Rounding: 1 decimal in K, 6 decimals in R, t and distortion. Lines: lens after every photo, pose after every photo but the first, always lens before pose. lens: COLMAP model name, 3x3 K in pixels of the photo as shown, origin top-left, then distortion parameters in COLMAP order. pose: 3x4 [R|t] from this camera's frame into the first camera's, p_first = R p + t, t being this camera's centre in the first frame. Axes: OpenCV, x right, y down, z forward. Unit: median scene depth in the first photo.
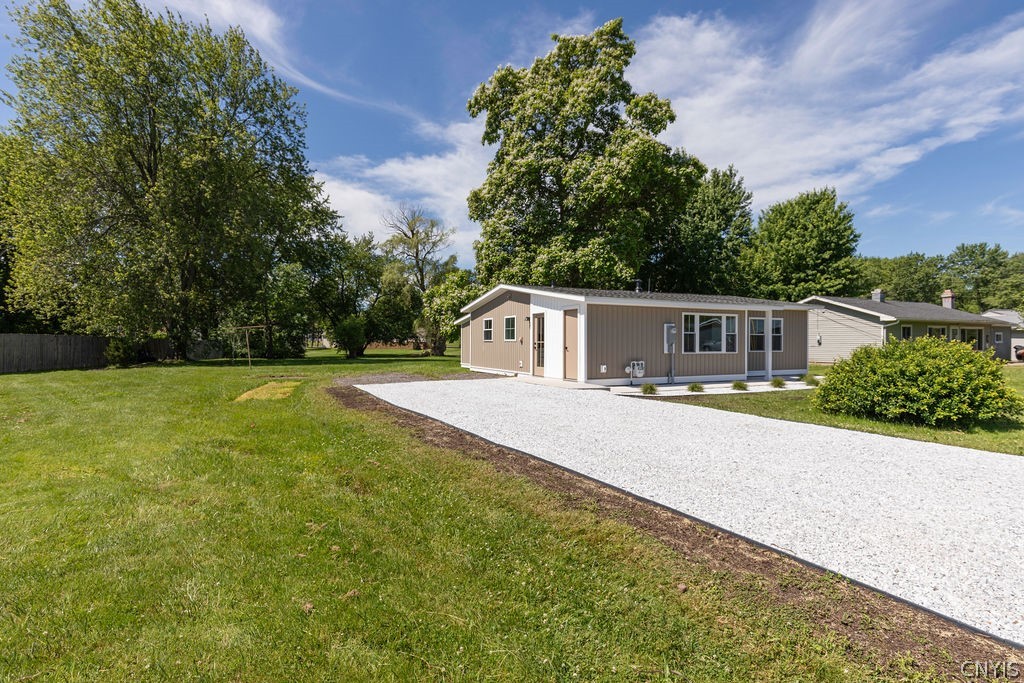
lens RADIAL K [[504.3, 0, 512.0], [0, 504.3, 341.5], [0, 0, 1]] dist [0.009460, 0.000338]
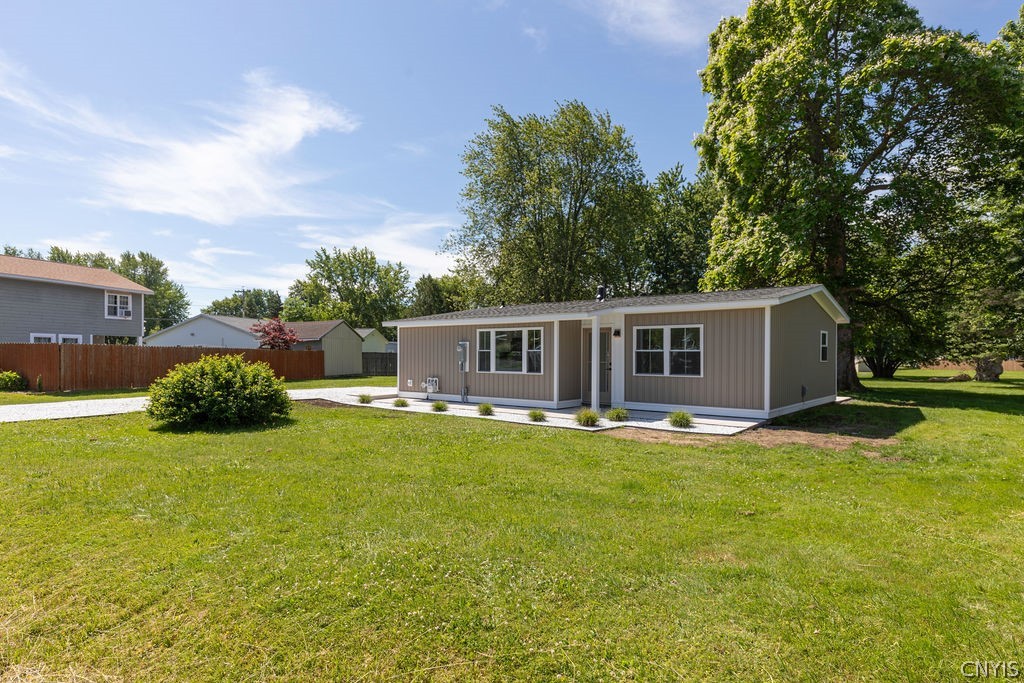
lens RADIAL K [[580.1, 0, 508.7], [0, 580.1, 357.5], [0, 0, 1]] dist [0.000895, -0.000315]
pose [[0.415881, 0.000590, -0.909419, 0.754493], [-0.004418, 0.999989, -0.001371, -0.001767], [0.909408, 0.004588, 0.415879, 0.330084]]
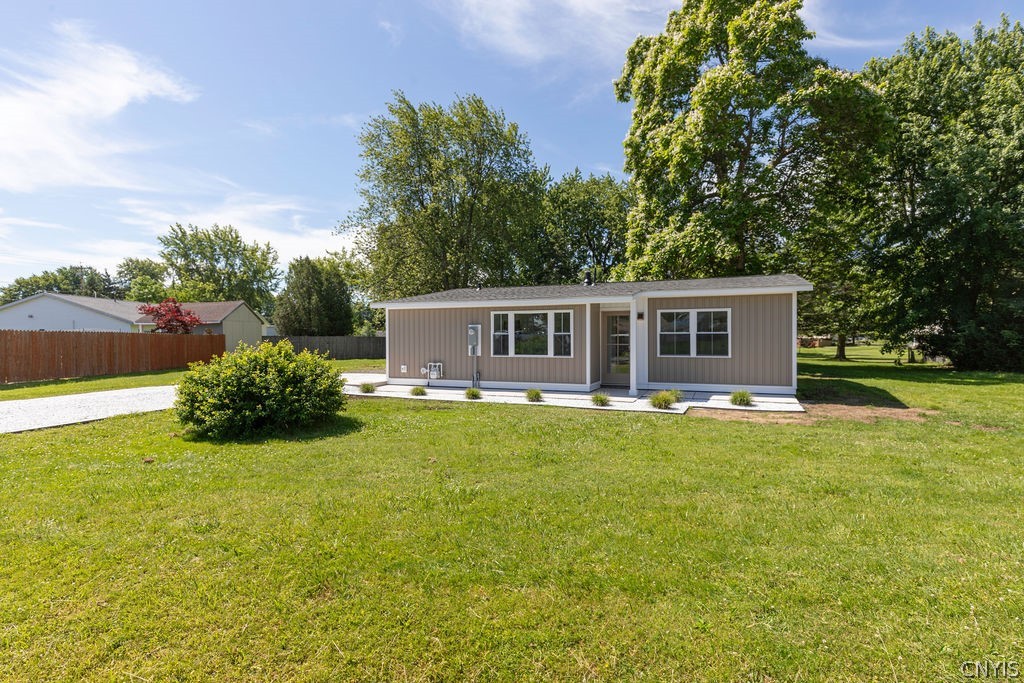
lens RADIAL K [[535.7, 0, 512.0], [0, 535.7, 341.5], [0, 0, 1]] dist [-0.000540, -0.000693]
pose [[0.661011, -0.000794, -0.750376, 0.607883], [0.005080, 0.999981, 0.003417, -0.003719], [0.750359, -0.006070, 0.661003, 0.209826]]
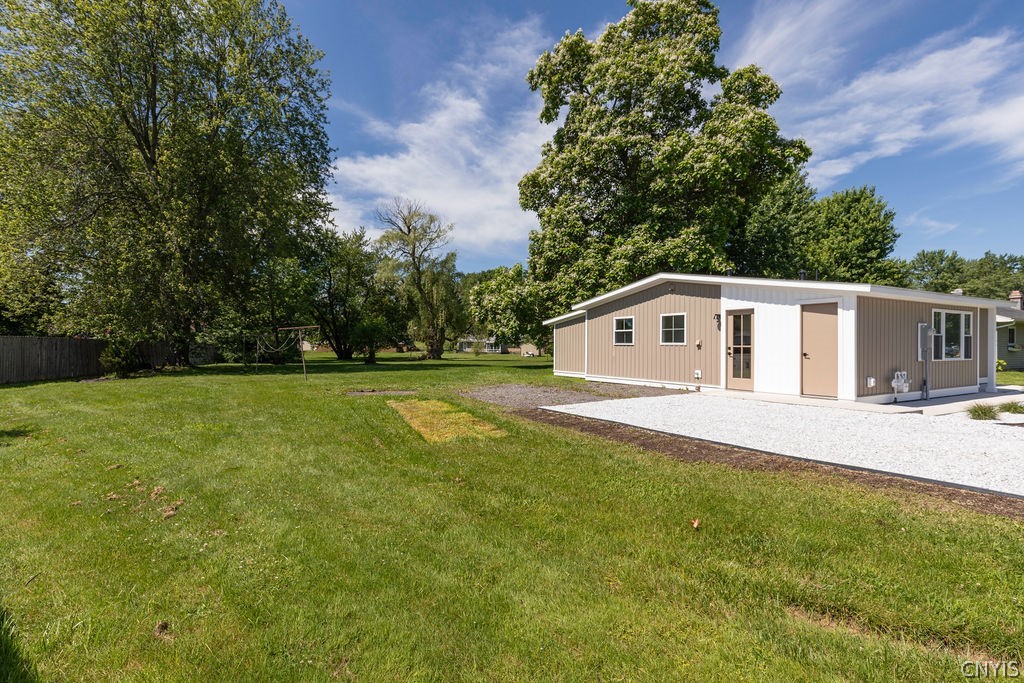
lens RADIAL K [[501.5, 0, 512.0], [0, 501.5, 341.5], [0, 0, 1]] dist [0.000524, -0.000729]
pose [[0.997228, -0.000630, 0.074407, -0.204890], [0.000934, 0.999991, -0.004047, -0.002176], [-0.074404, 0.004105, 0.997220, 0.151142]]
